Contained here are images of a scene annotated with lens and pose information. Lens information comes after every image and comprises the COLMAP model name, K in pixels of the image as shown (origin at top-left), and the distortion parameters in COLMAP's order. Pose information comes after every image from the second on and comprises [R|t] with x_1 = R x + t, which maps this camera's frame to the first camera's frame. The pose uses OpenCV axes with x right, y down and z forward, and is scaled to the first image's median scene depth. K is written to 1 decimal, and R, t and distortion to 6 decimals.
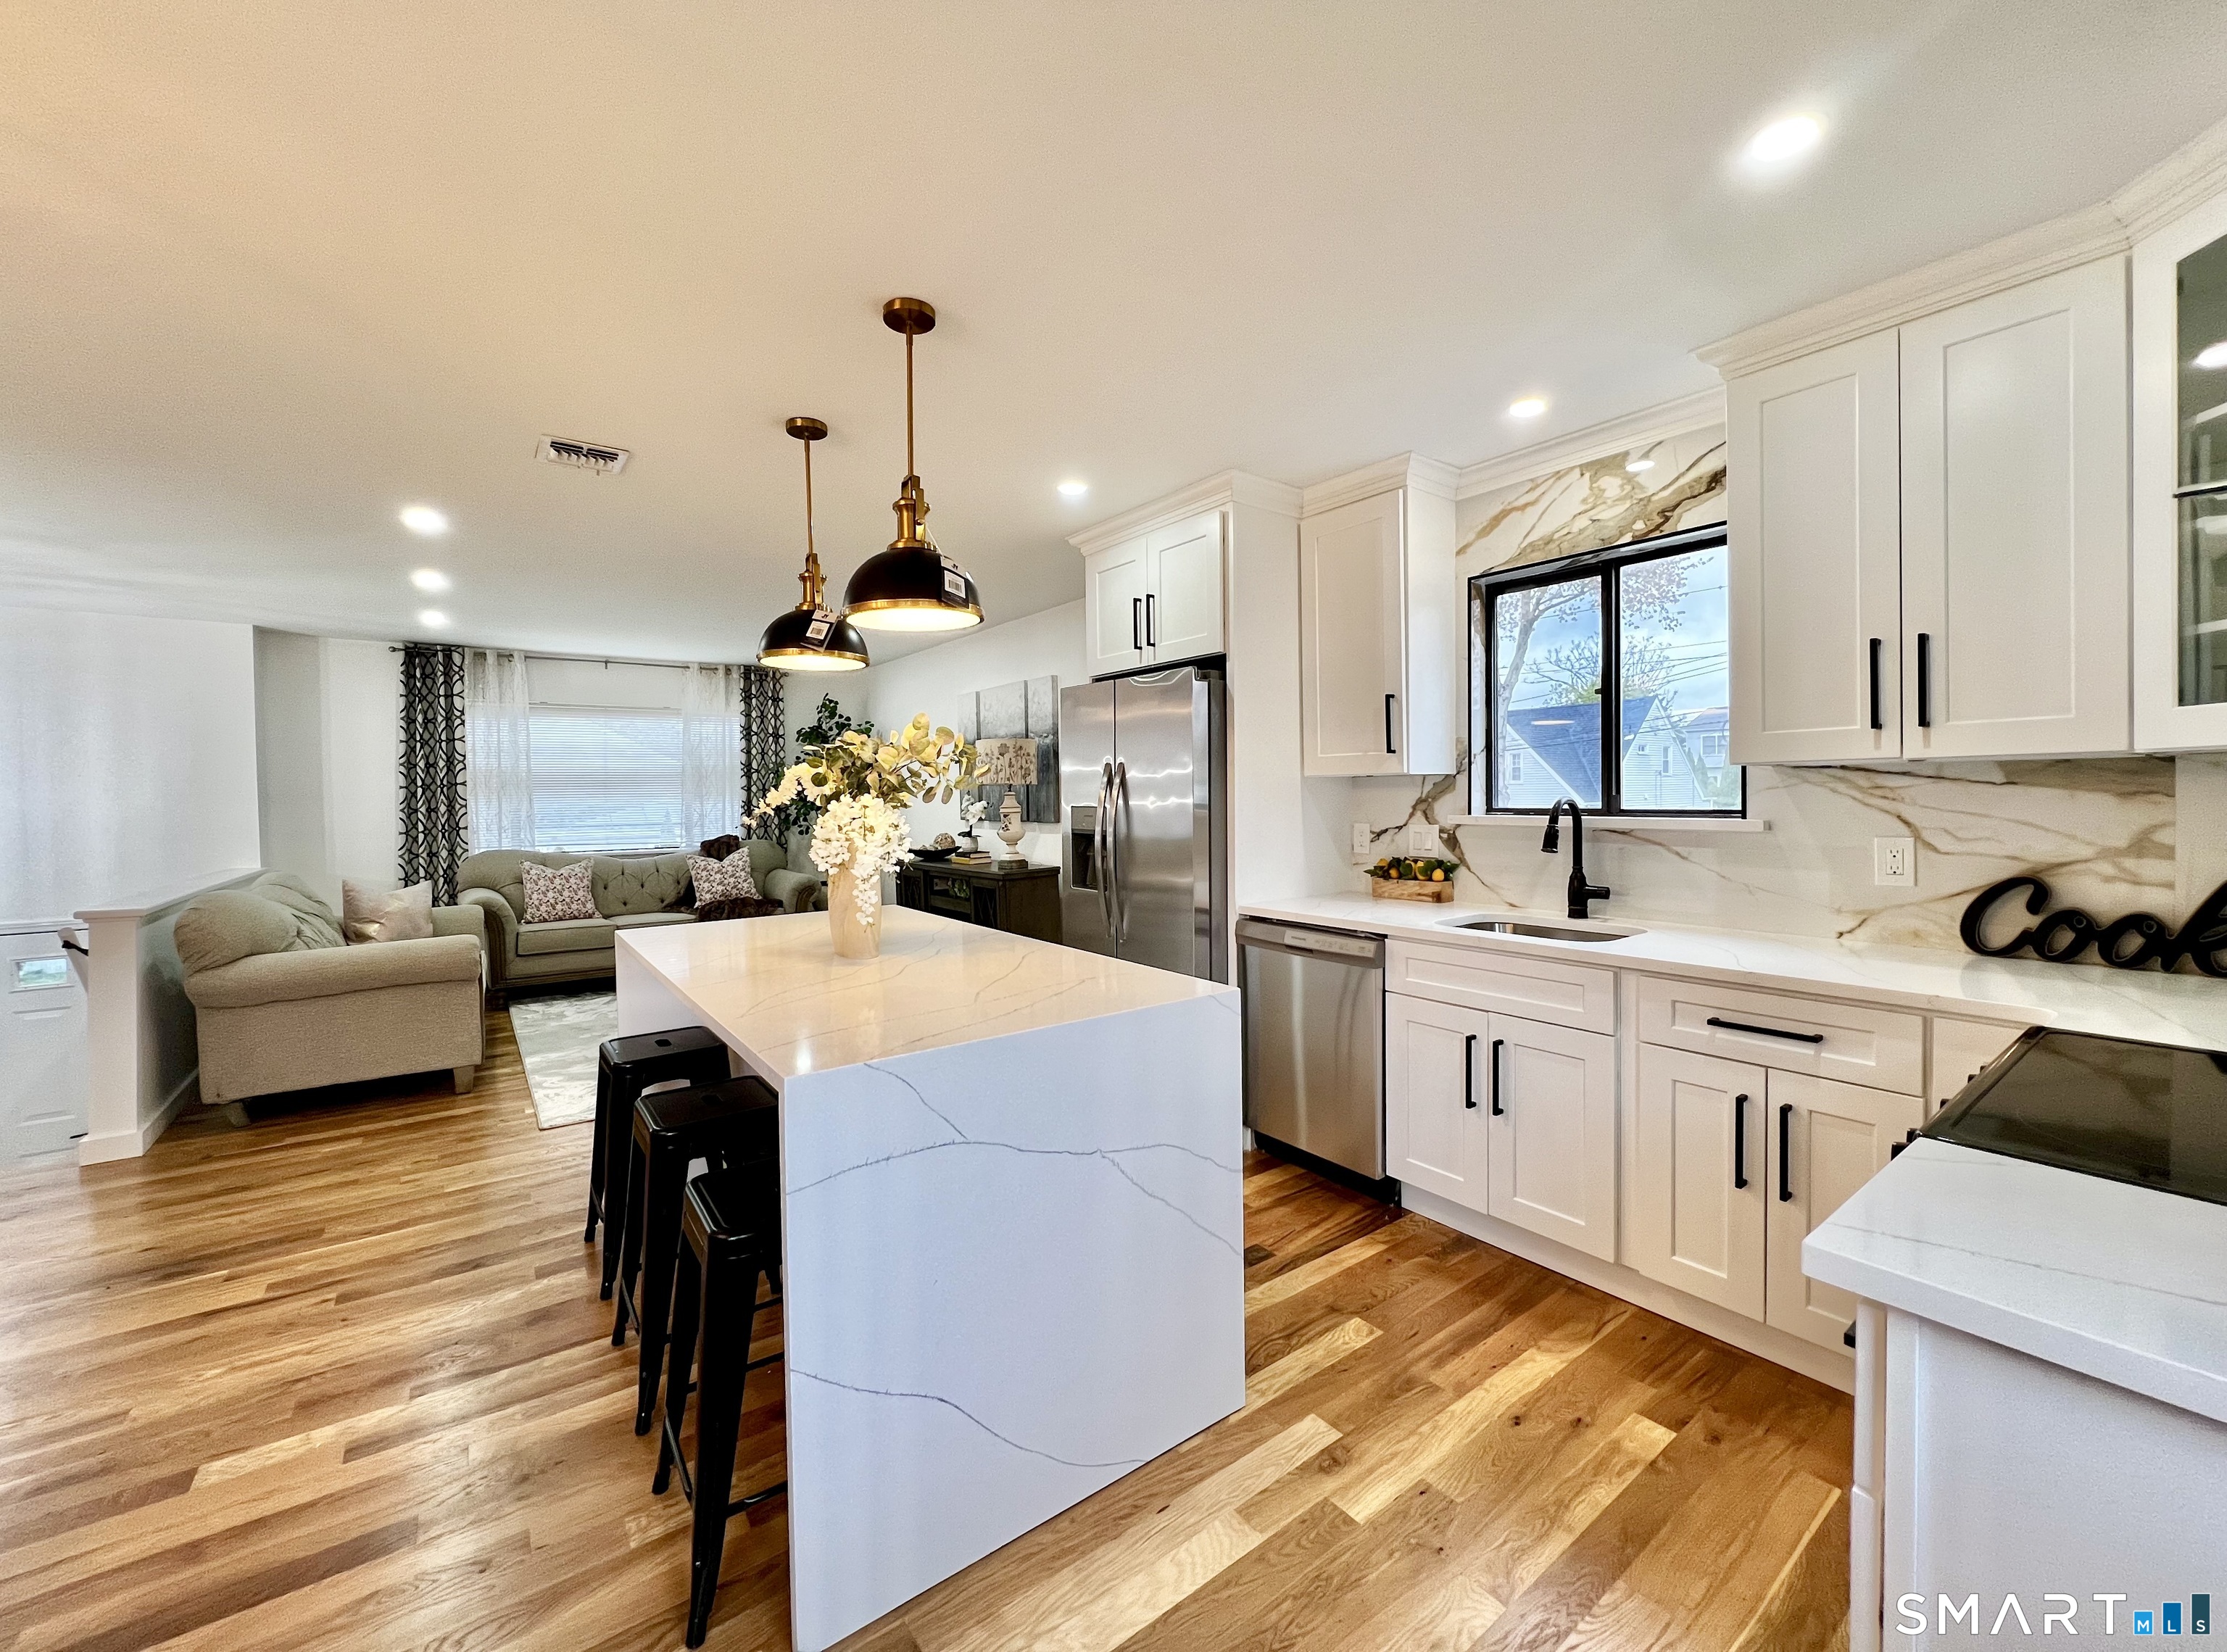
lens RADIAL K [[899.3, 0, 1111.6], [0, 899.3, 809.8], [0, 0, 1]] dist [0.000577, -0.000082]
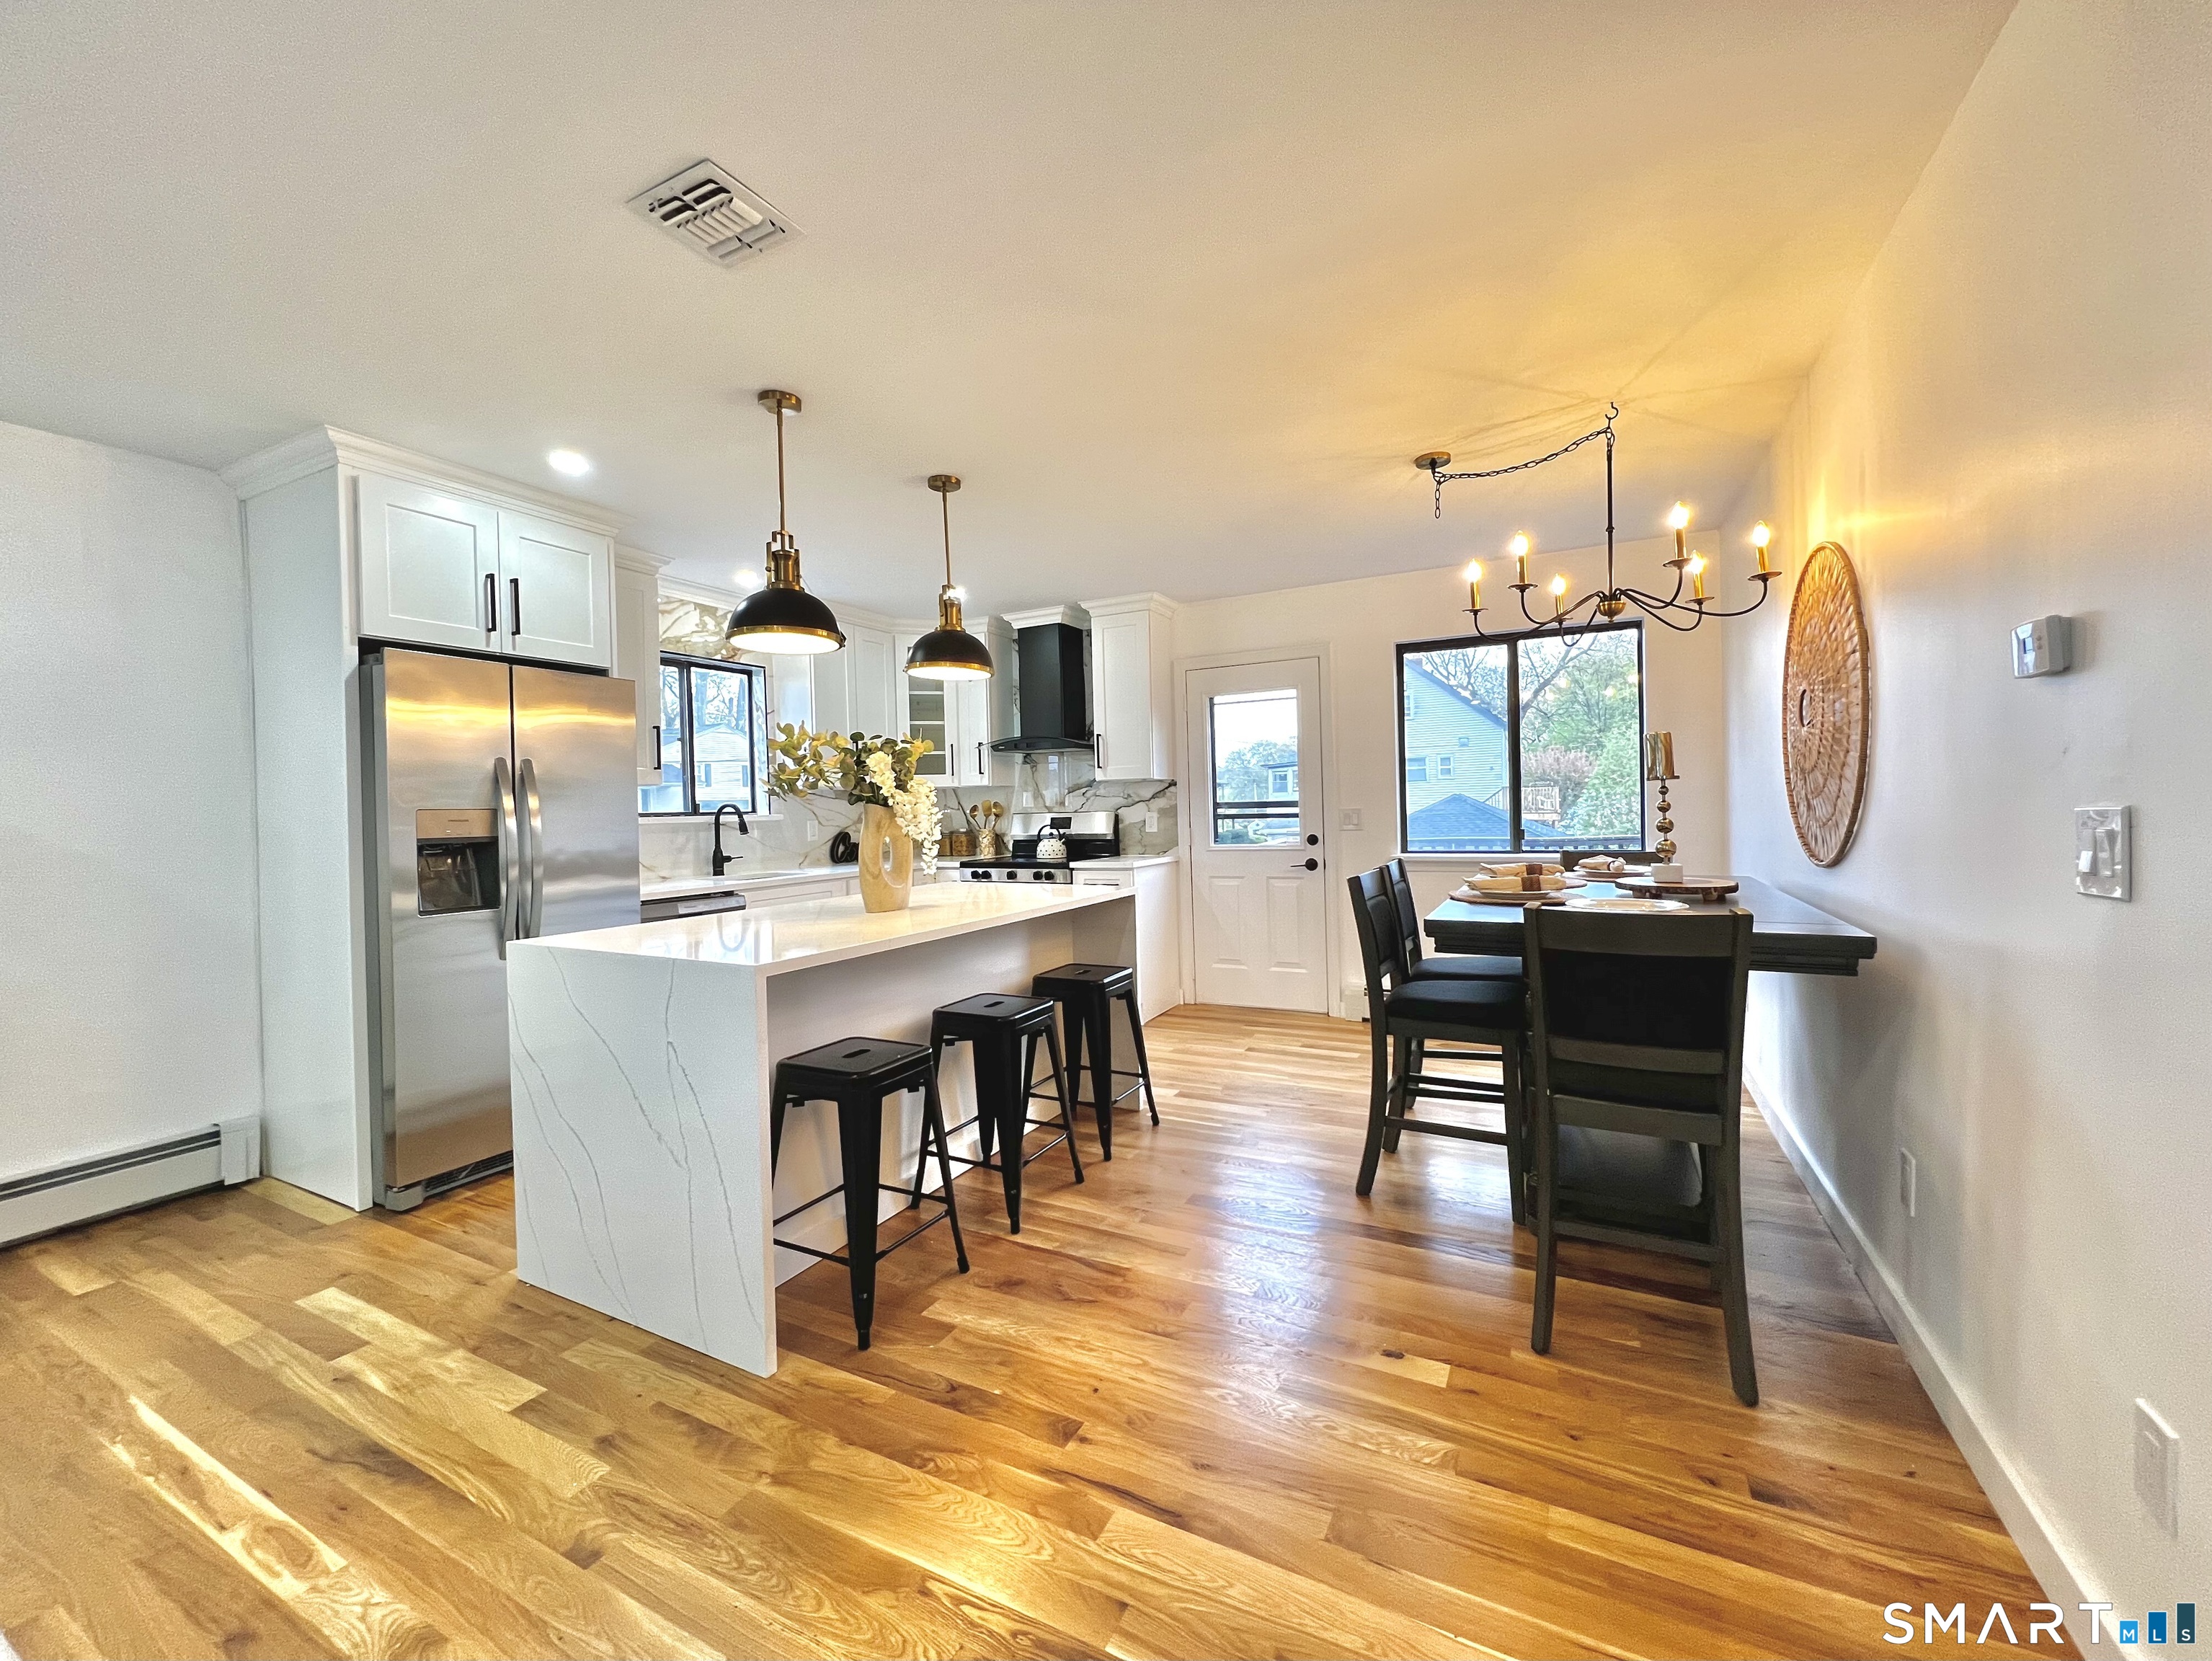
lens RADIAL K [[889.0, 0, 1108.0], [0, 889.0, 817.3], [0, 0, 1]] dist [-0.001694, 0.000433]
pose [[-0.436633, 0.014445, 0.899524, -1.496974], [0.047927, 0.998825, 0.007225, 0.039763], [-0.898362, 0.046266, -0.436813, 1.238700]]
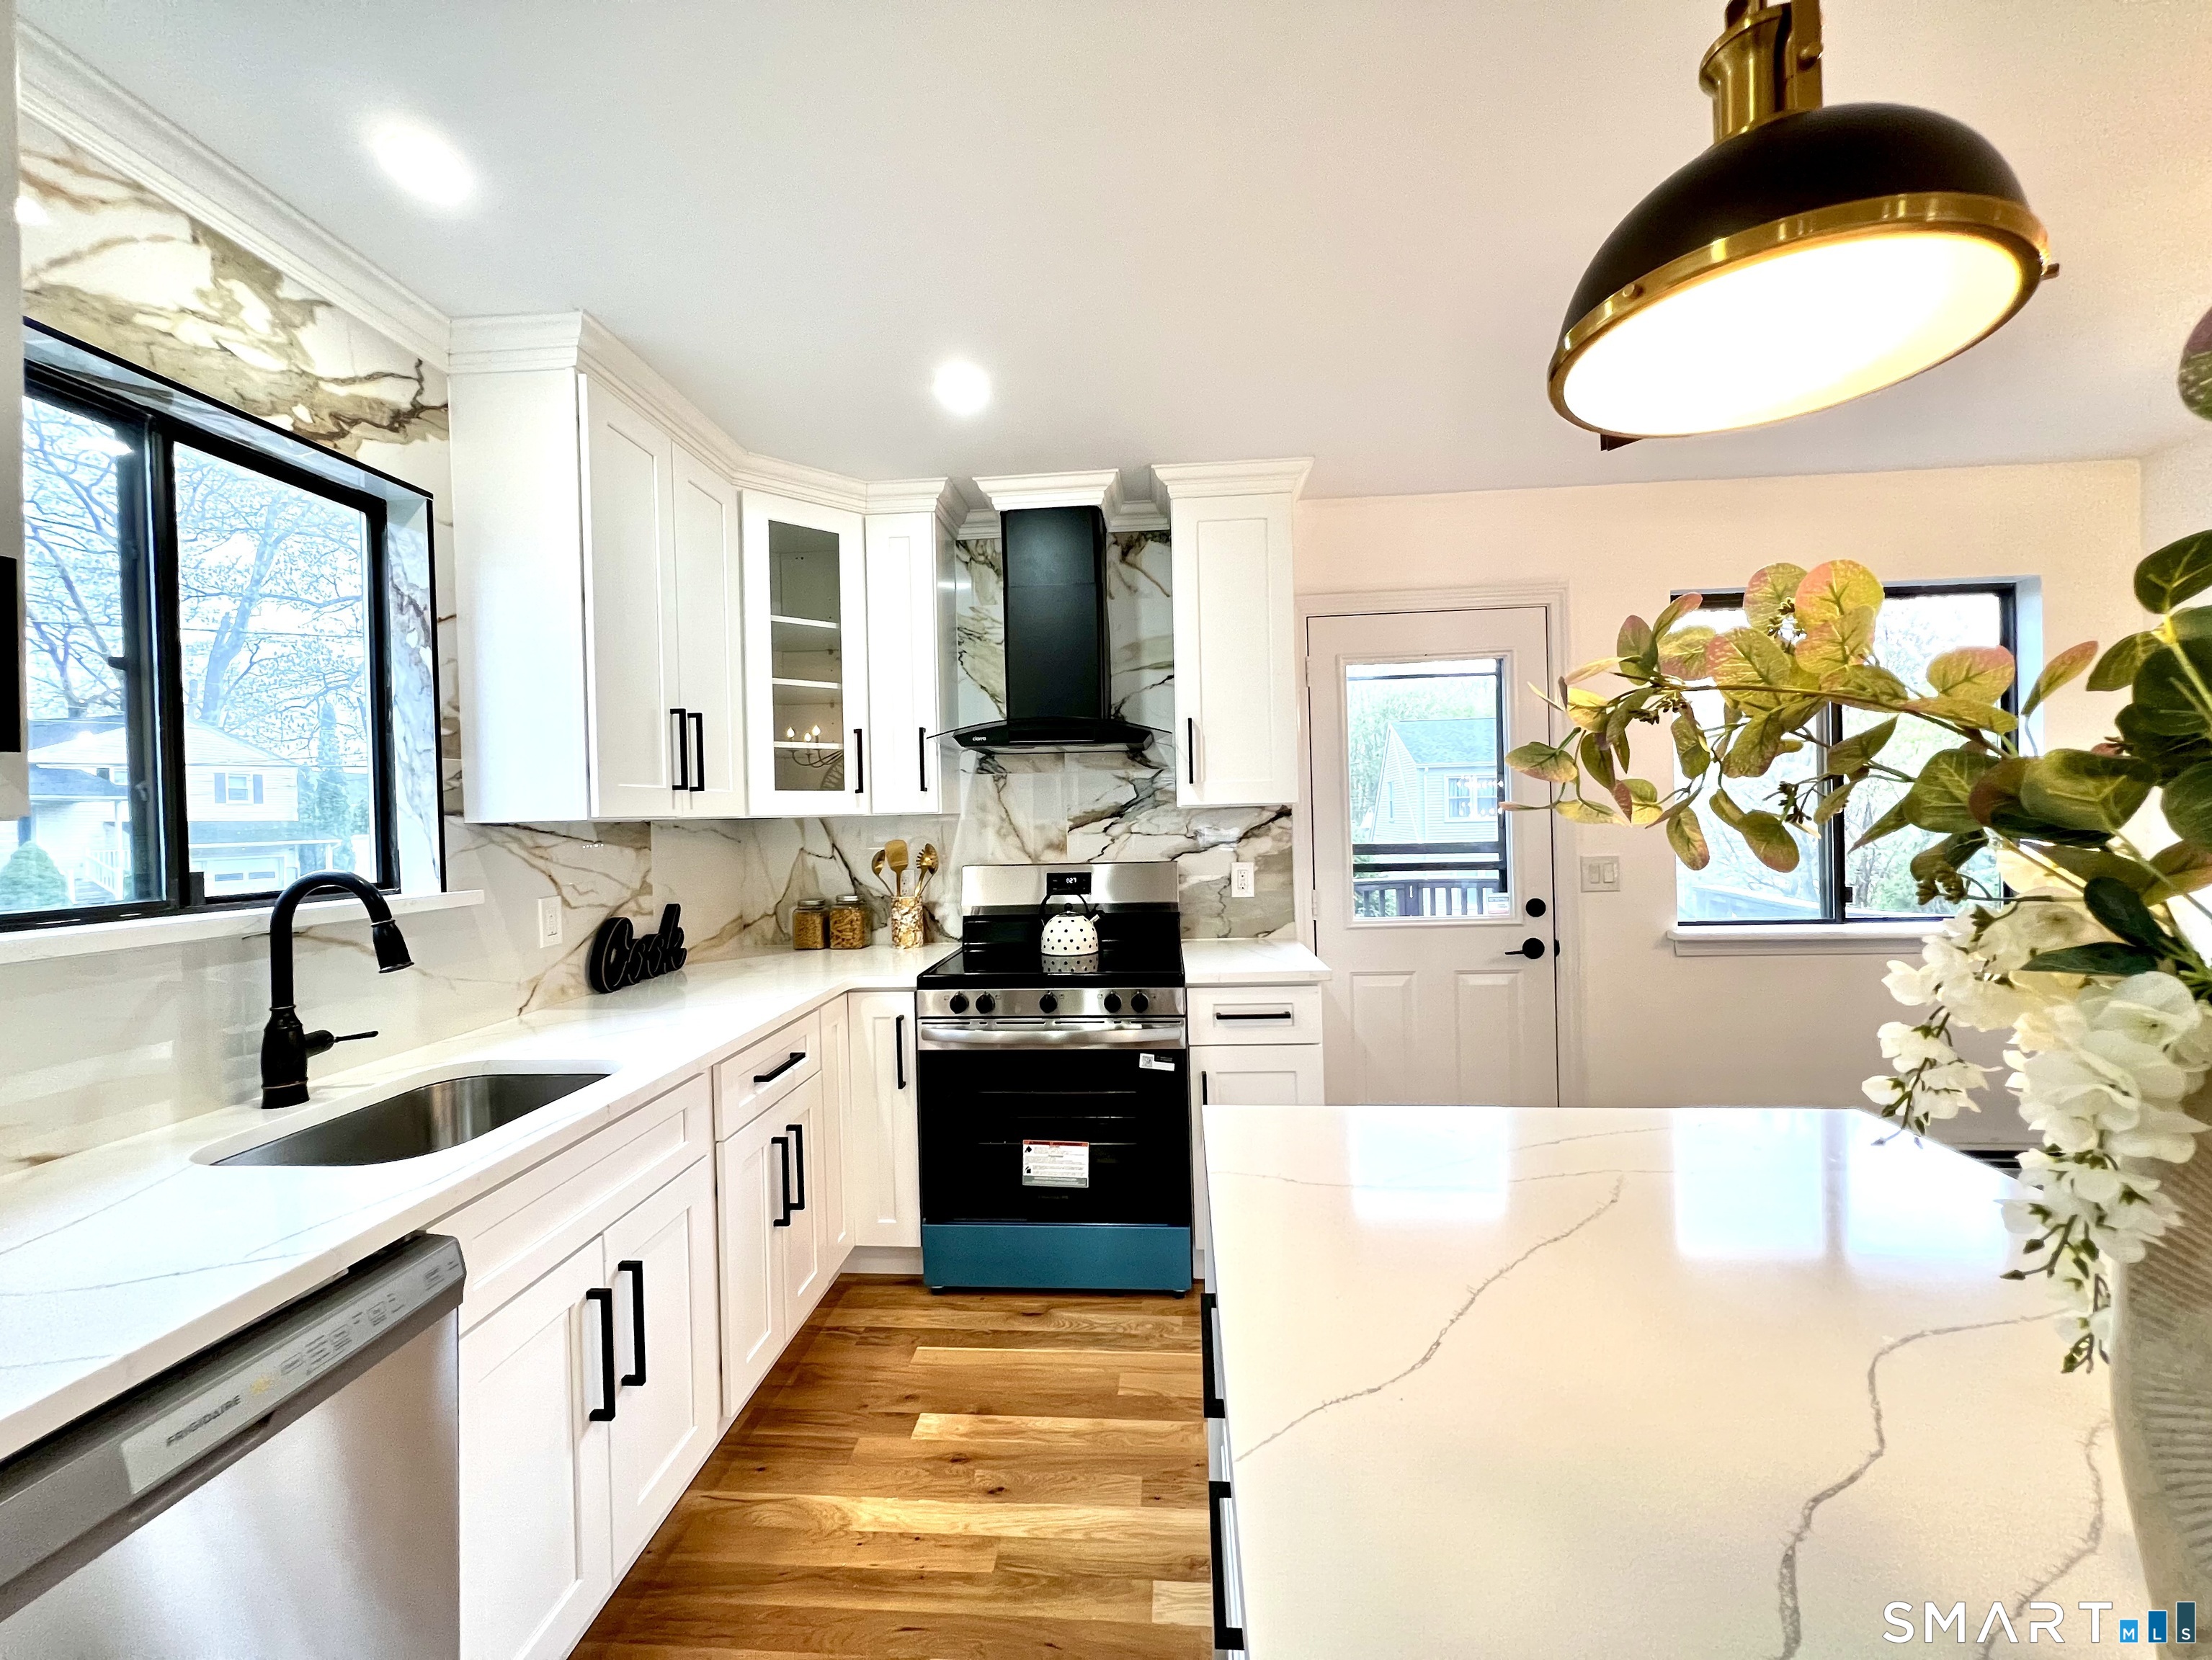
lens RADIAL K [[882.6, 0, 1100.5], [0, 882.6, 823.9], [0, 0, 1]] dist [-0.000557, 0.000388]
pose [[-0.755325, 0.028677, 0.654723, -0.210410], [0.047303, 0.998822, 0.010824, -0.029554], [-0.653641, 0.039146, -0.755791, 1.245000]]
